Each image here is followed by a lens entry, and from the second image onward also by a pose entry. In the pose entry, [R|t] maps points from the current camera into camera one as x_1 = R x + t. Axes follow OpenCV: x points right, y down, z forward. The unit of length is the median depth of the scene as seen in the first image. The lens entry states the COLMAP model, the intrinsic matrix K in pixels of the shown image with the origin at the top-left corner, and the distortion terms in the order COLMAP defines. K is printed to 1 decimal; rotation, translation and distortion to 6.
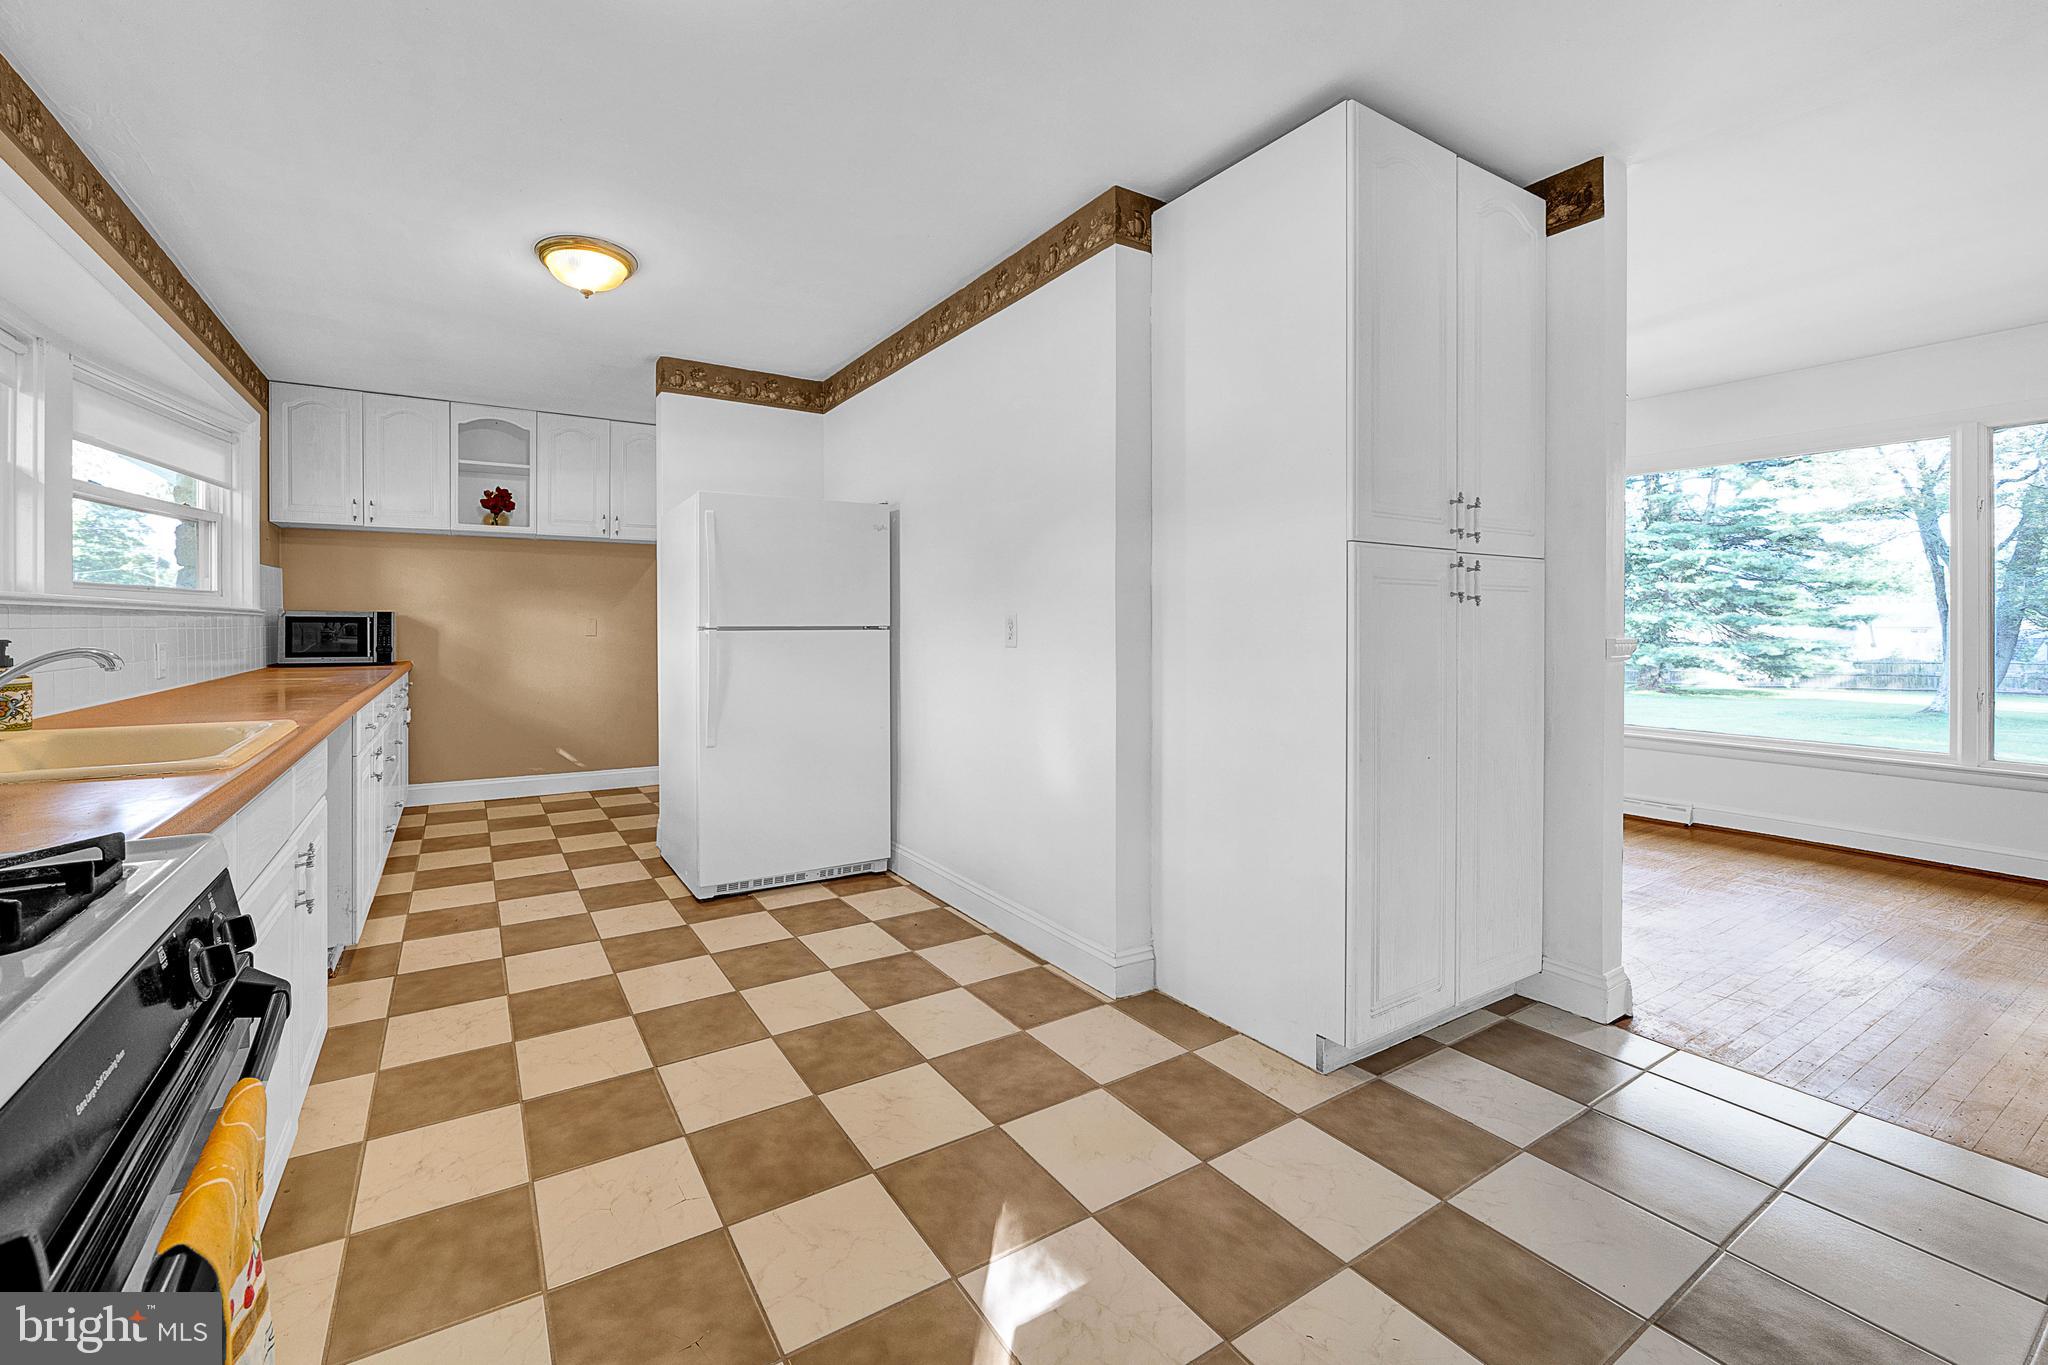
lens RADIAL K [[783.1, 0, 911.2], [0, 783.1, 627.5], [0, 0, 1]] dist [-0.004294, -0.000377]
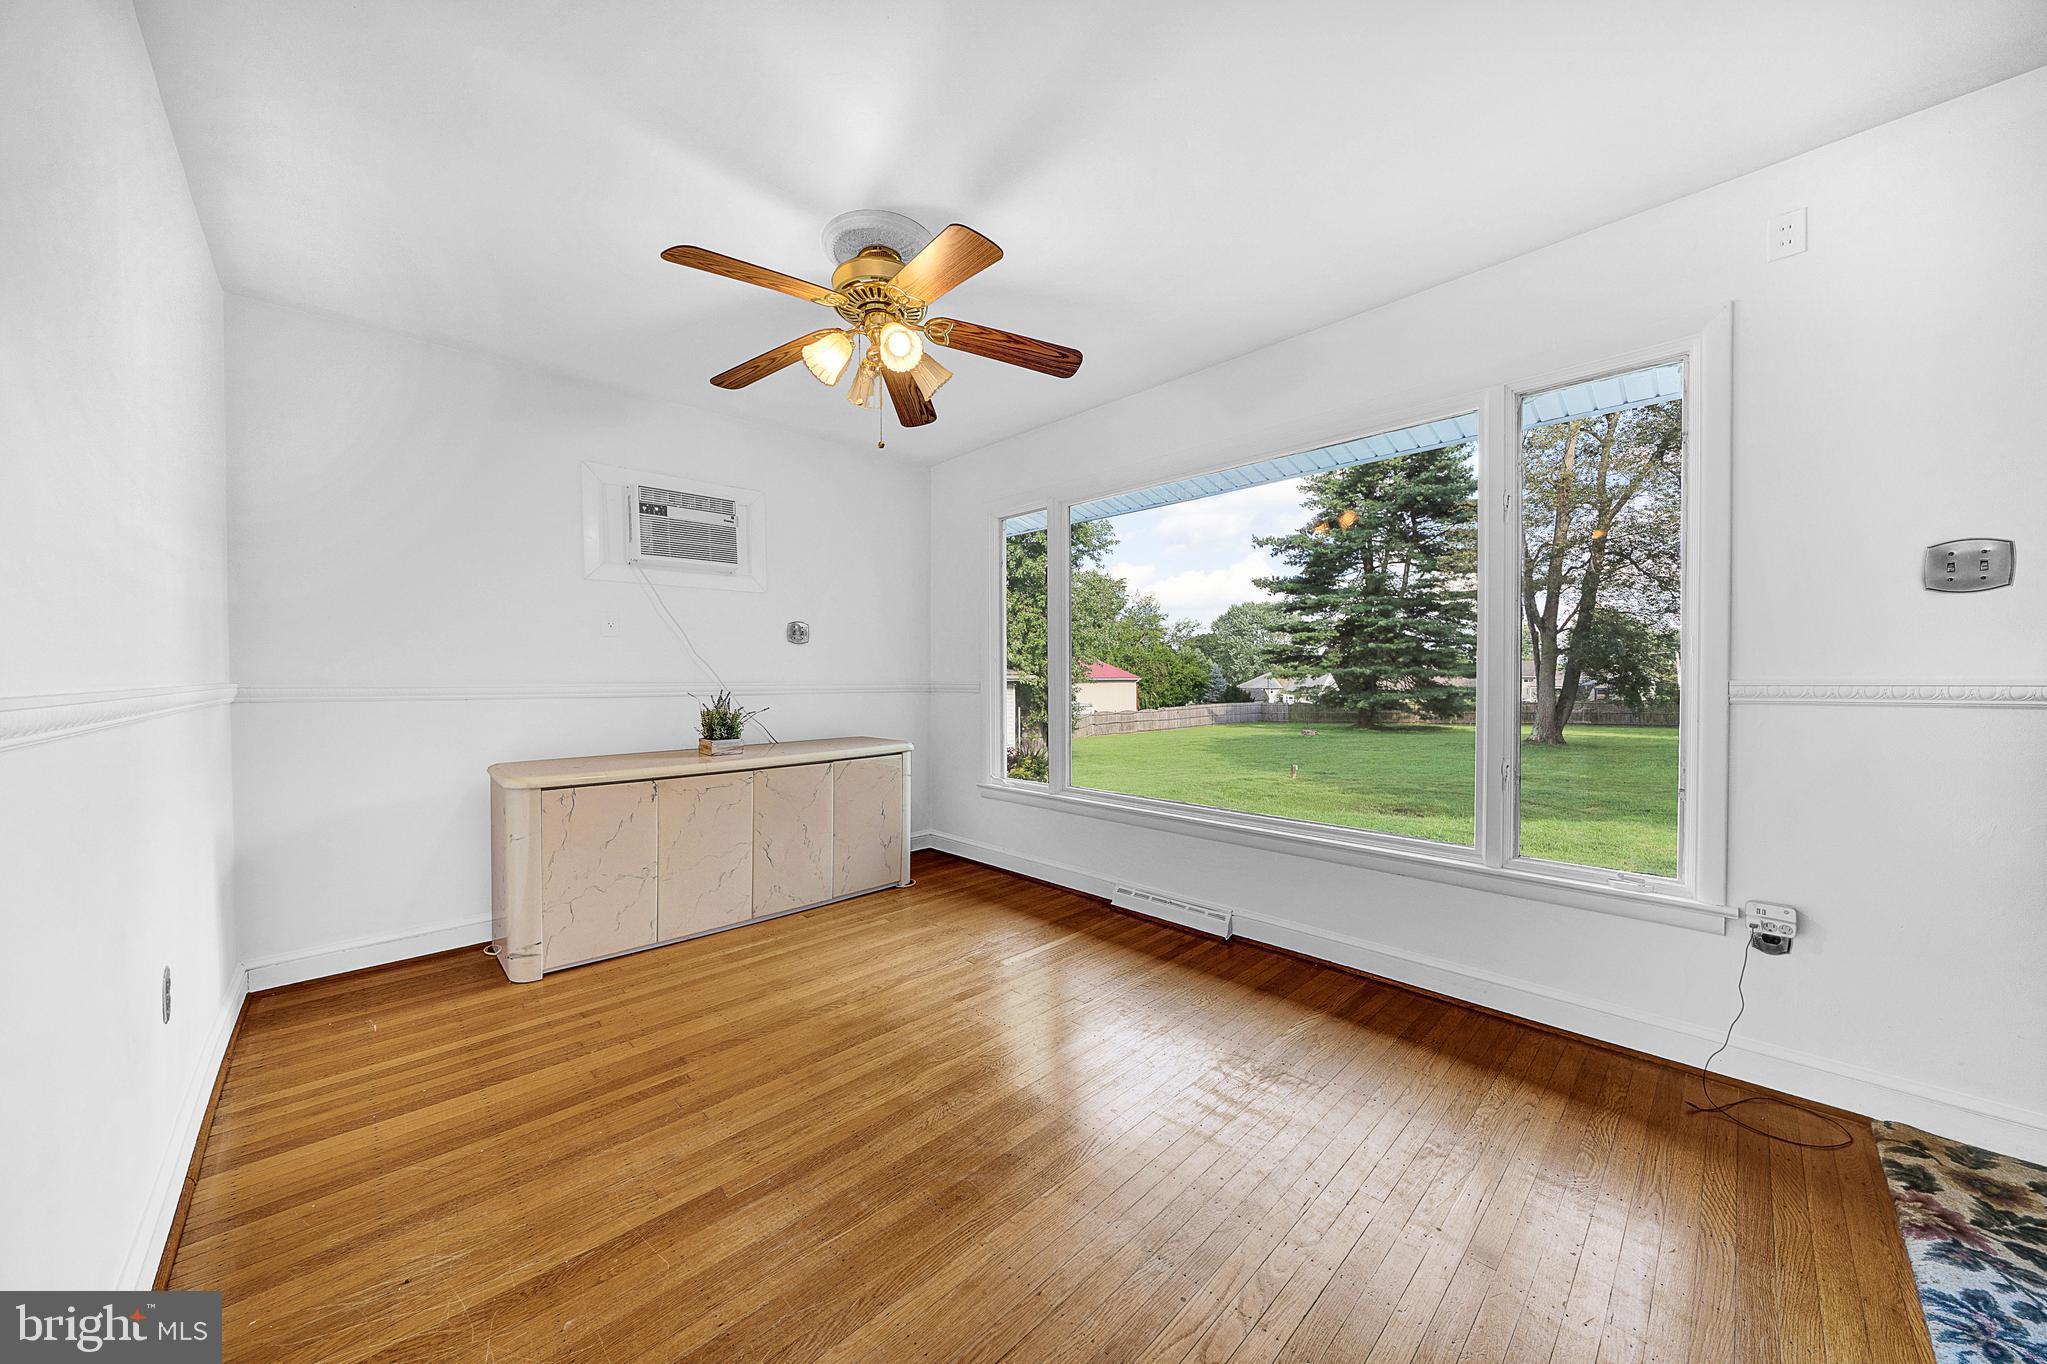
lens RADIAL K [[715.5, 0, 1028.5], [0, 715.5, 693.6], [0, 0, 1]] dist [-0.001169, 0.000002]
pose [[0.954722, -0.011477, 0.297277, 0.080631], [0.006754, 0.999834, 0.016909, 0.000946], [-0.297422, -0.014136, 0.954642, 0.053408]]
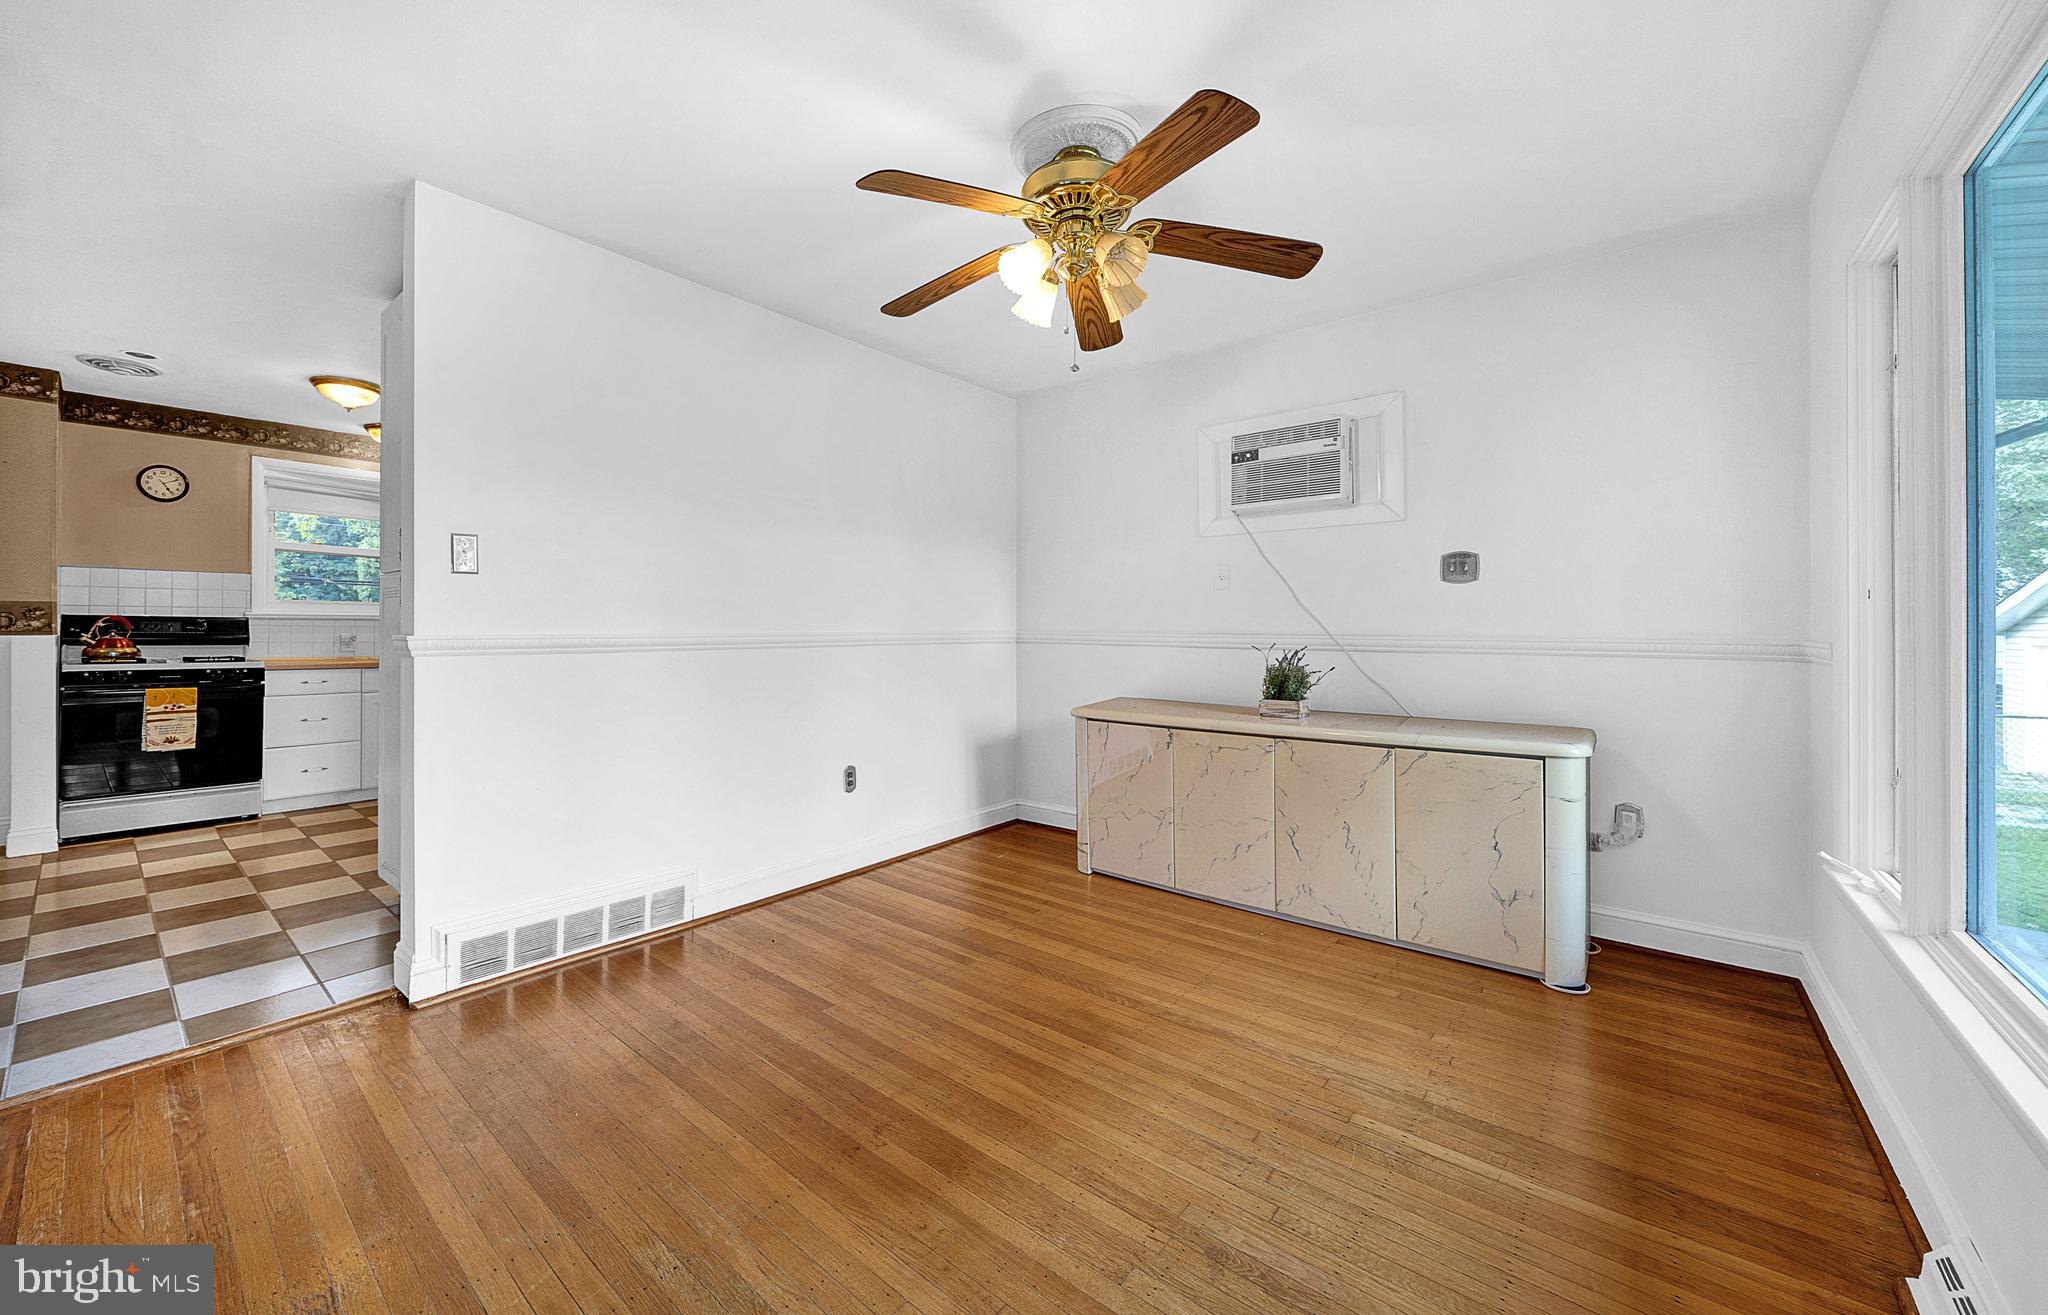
lens RADIAL K [[768.1, 0, 942.5], [0, 768.1, 628.1], [0, 0, 1]] dist [-0.002491, -0.000033]
pose [[0.343537, -0.002941, -0.939134, 0.157789], [-0.006397, 0.999965, -0.005472, 0.000681], [0.939117, 0.007888, 0.343506, 0.097837]]
